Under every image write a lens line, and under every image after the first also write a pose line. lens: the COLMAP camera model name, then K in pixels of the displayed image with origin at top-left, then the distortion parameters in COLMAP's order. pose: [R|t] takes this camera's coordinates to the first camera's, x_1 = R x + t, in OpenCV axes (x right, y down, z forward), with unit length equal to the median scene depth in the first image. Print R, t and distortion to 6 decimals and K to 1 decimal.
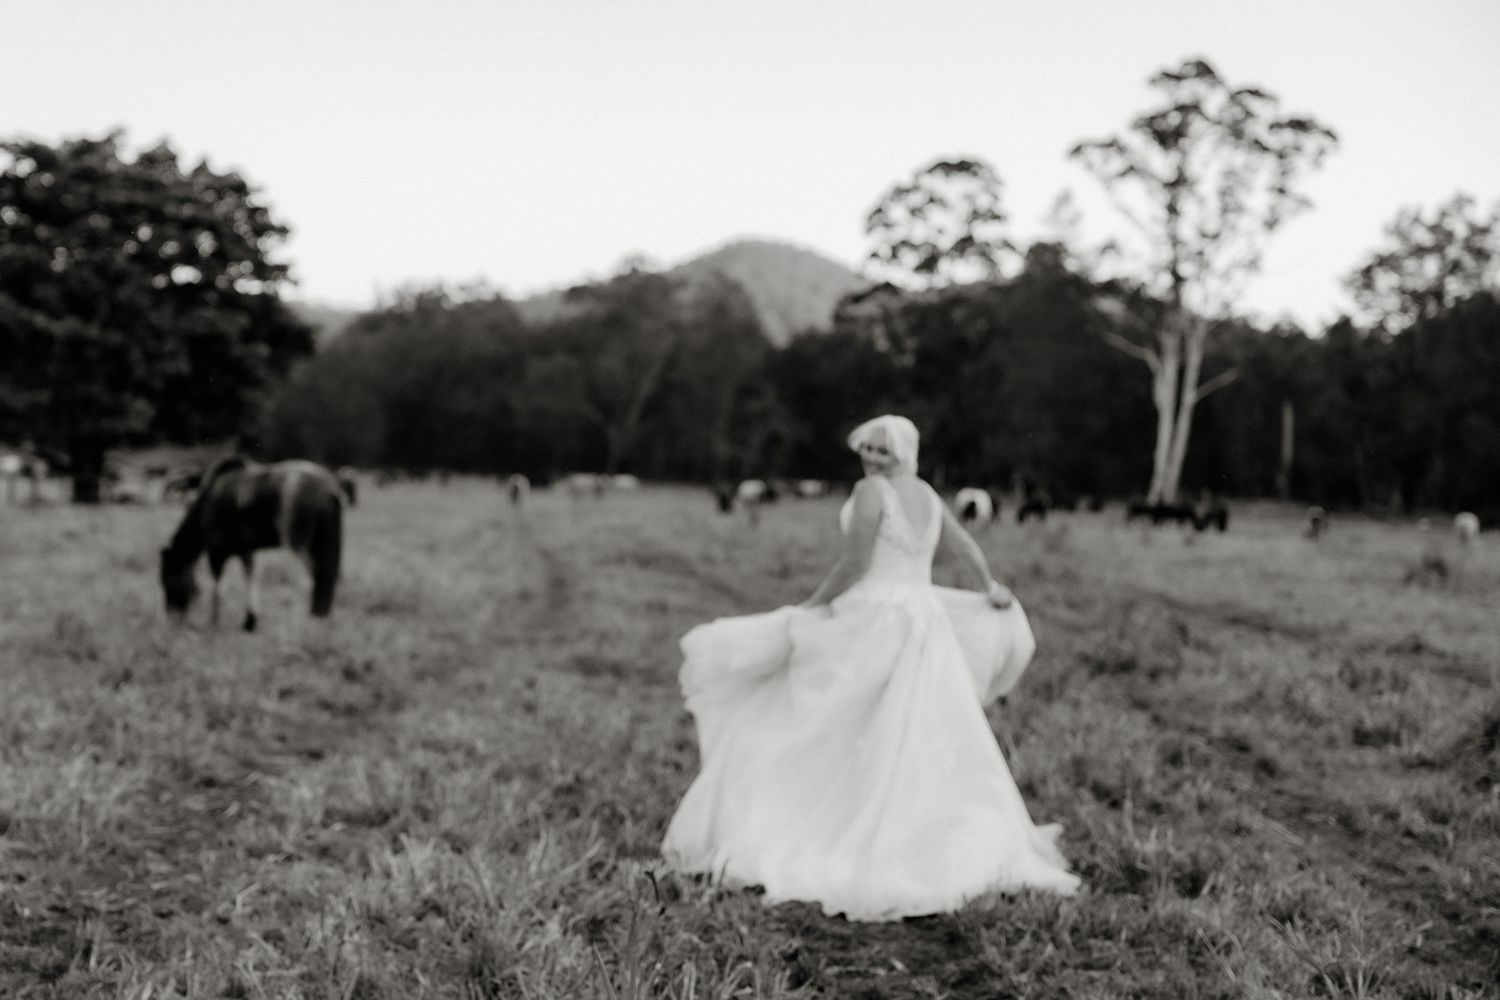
lens RADIAL K [[2836.7, 0, 736.3], [0, 2836.7, 502.7], [0, 0, 1]] dist [0.356445, 0.000000]
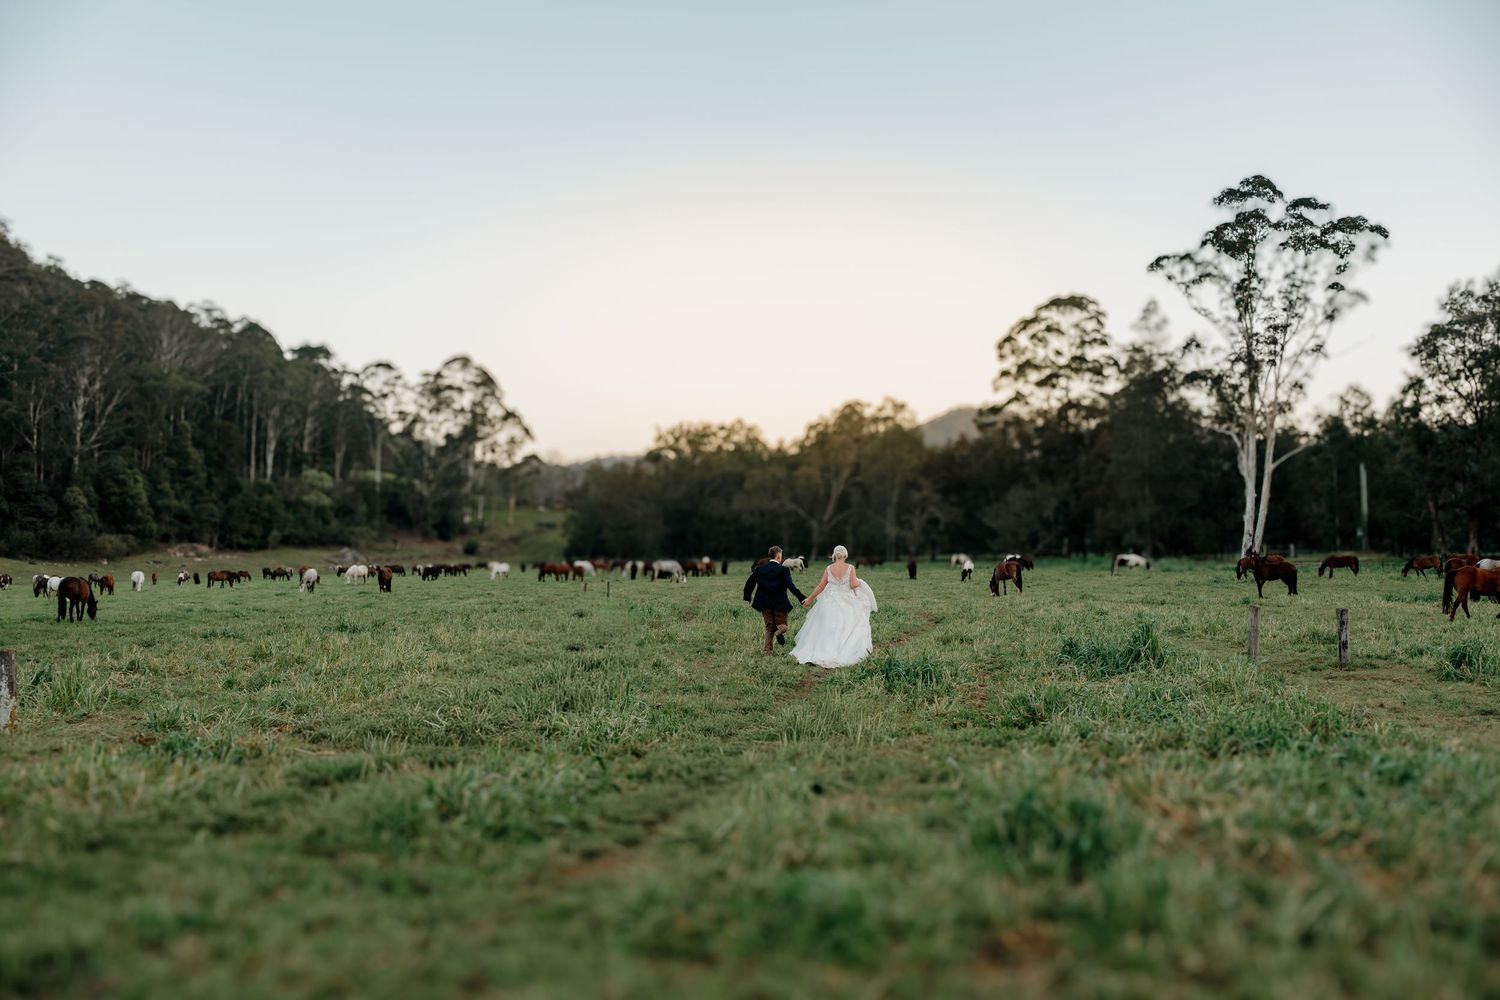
lens RADIAL K [[1664.7, 0, 724.7], [0, 1664.7, 496.9], [0, 0, 1]] dist [0.005424, 0.000000]
pose [[0.987090, -0.050848, -0.151884, 0.041551], [0.043749, 0.997804, -0.049725, -0.000752], [0.154079, 0.042438, 0.987147, 0.296459]]
